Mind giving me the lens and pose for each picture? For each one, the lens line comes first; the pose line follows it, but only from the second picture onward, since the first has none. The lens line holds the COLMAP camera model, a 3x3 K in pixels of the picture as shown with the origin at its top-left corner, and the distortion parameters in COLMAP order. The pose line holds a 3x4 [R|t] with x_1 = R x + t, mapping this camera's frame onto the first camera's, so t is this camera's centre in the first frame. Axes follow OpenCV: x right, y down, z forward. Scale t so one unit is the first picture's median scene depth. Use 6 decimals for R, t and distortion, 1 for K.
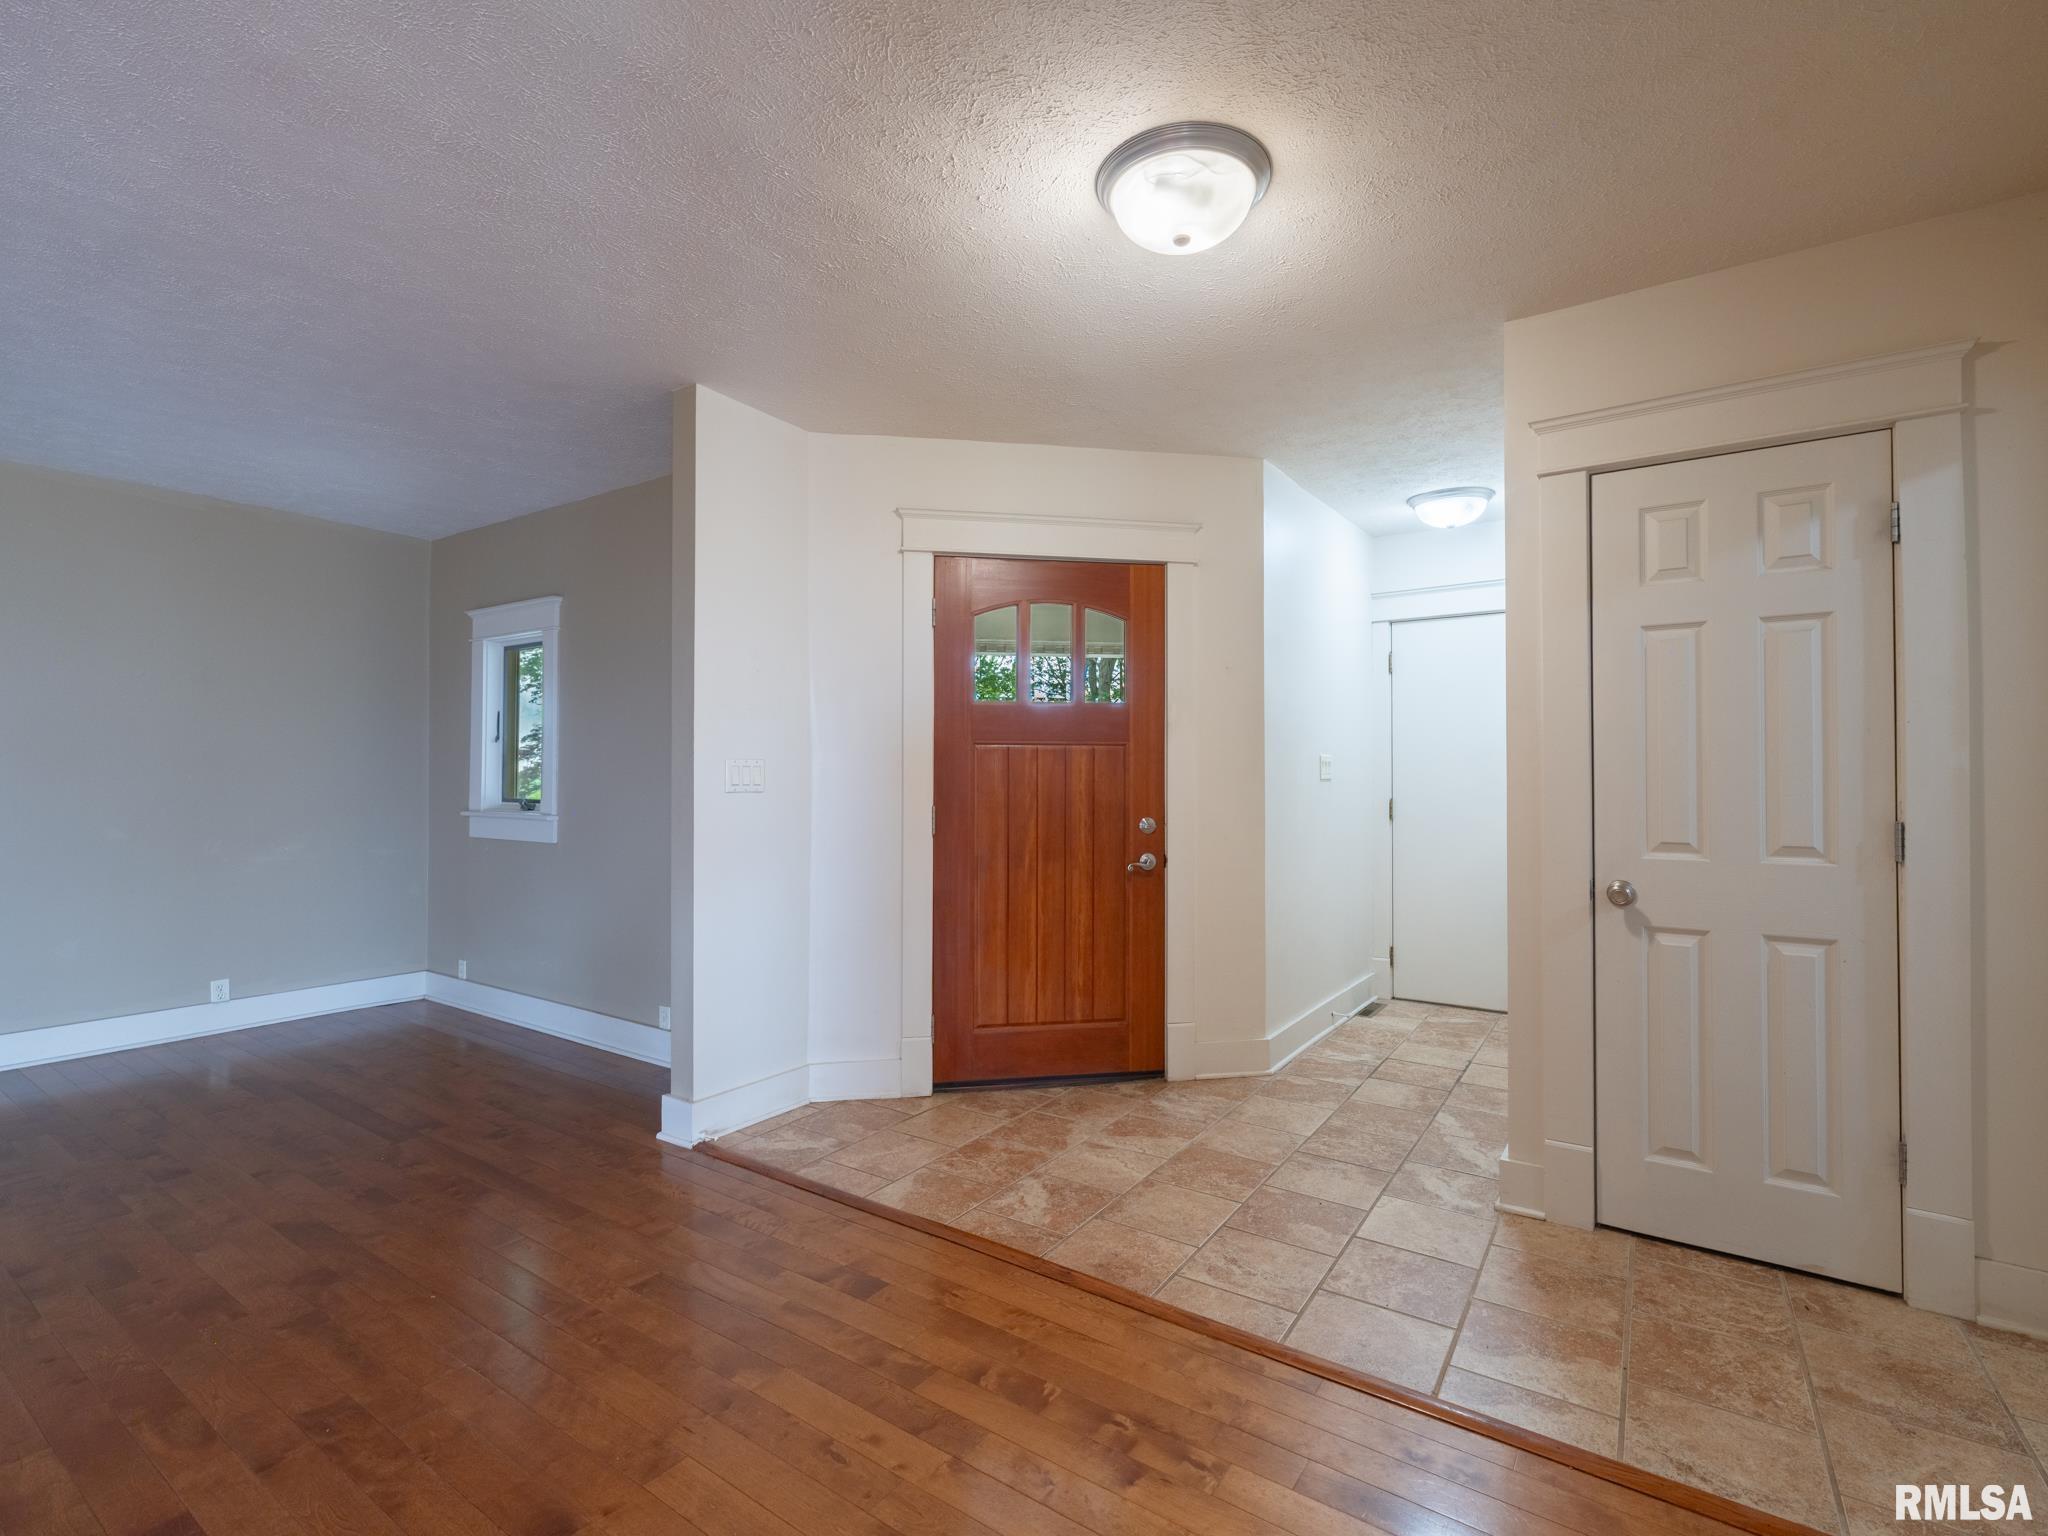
lens RADIAL K [[952.6, 0, 1021.1], [0, 952.6, 763.0], [0, 0, 1]] dist [-0.005394, 0.002963]
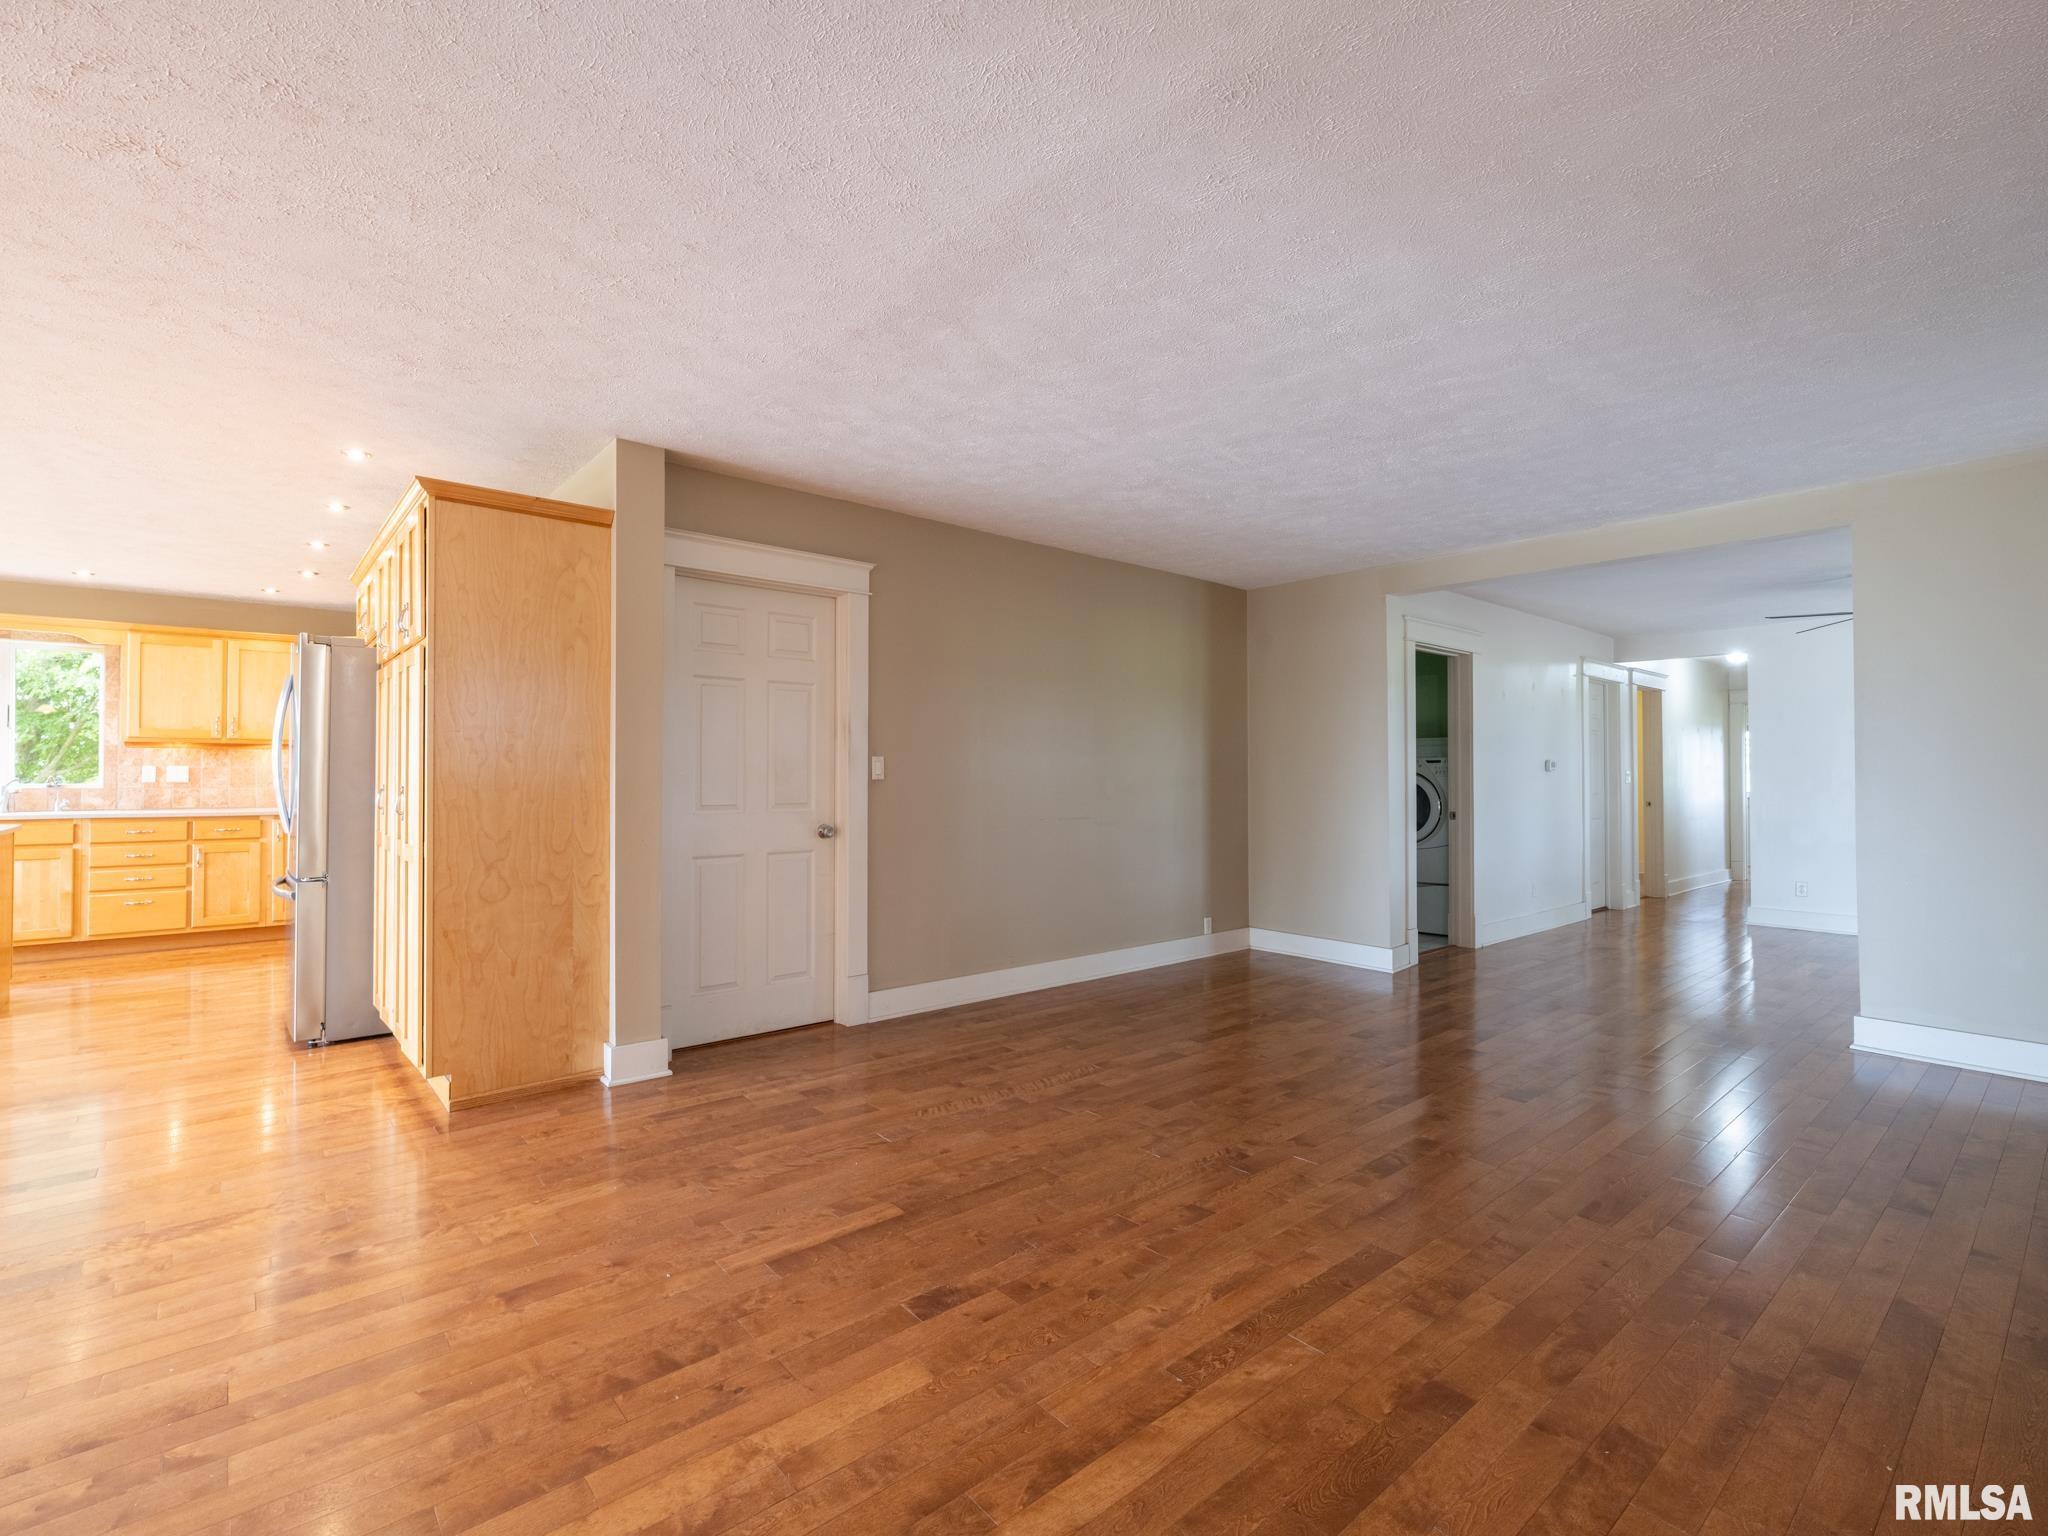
lens RADIAL K [[952.6, 0, 1017.8], [0, 952.6, 769.5], [0, 0, 1]] dist [-0.005394, 0.002963]
pose [[-0.242411, -0.004514, -0.970163, 0.195587], [0.009788, 0.999927, -0.007098, 0.007420], [0.970124, -0.011217, -0.242349, 0.371095]]
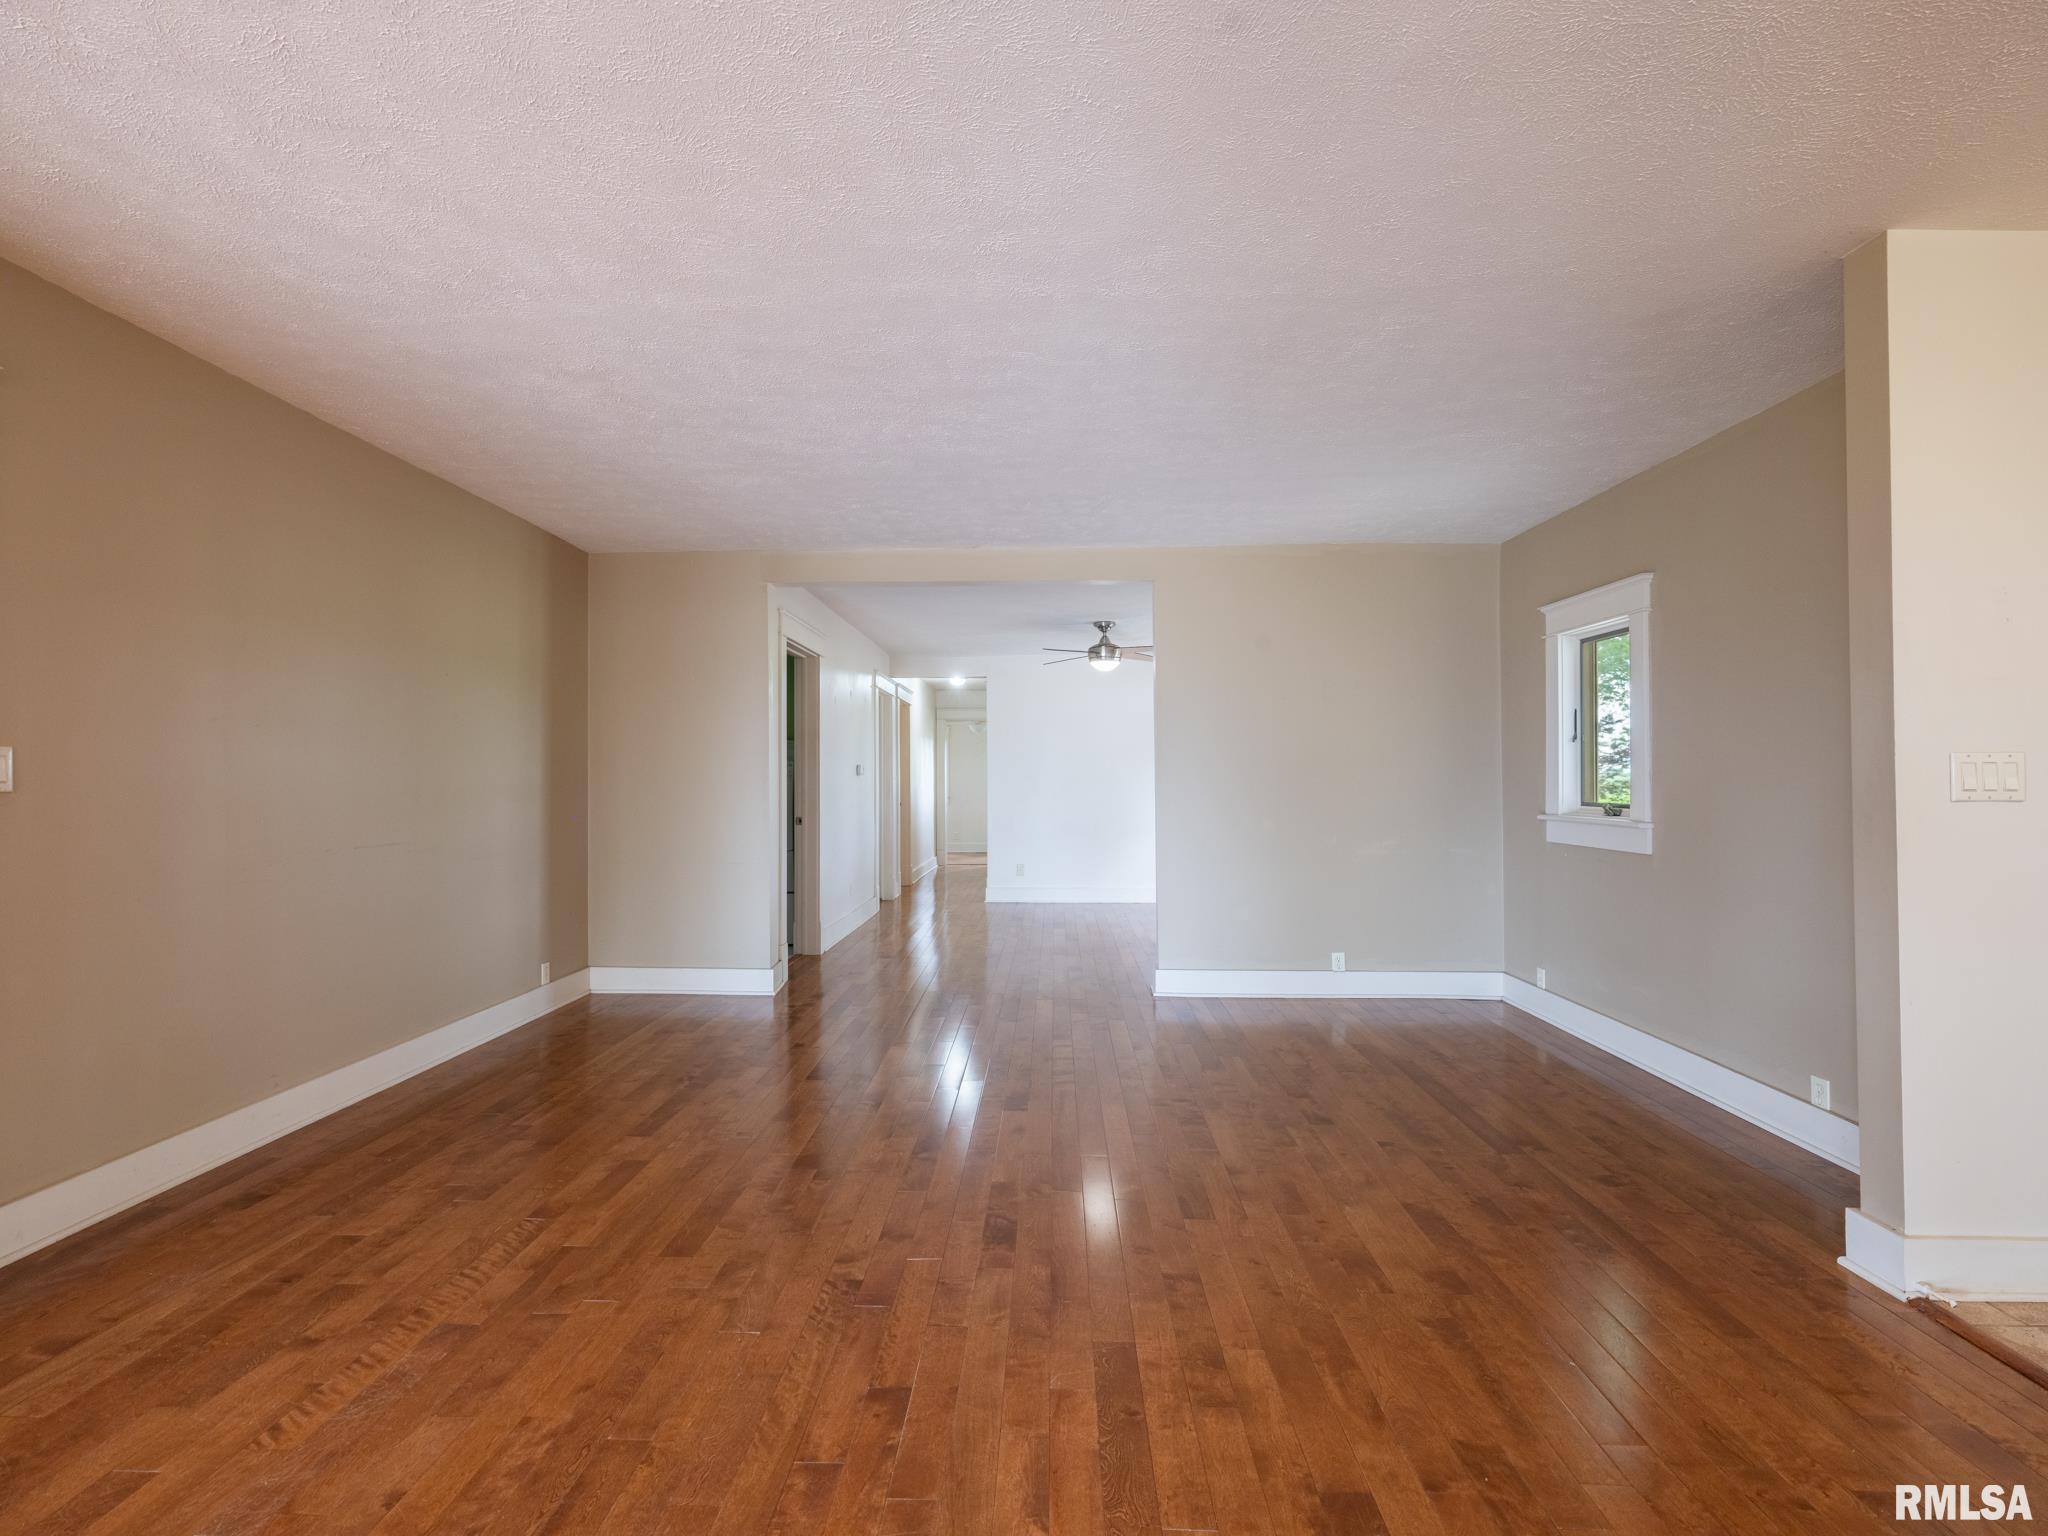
lens RADIAL K [[952.6, 0, 1039.9], [0, 952.6, 766.0], [0, 0, 1]] dist [-0.005394, 0.002963]
pose [[0.554922, -0.010727, -0.831833, -0.106877], [0.010558, 0.999927, -0.005852, 0.002944], [0.831835, -0.005535, 0.554995, 0.069578]]
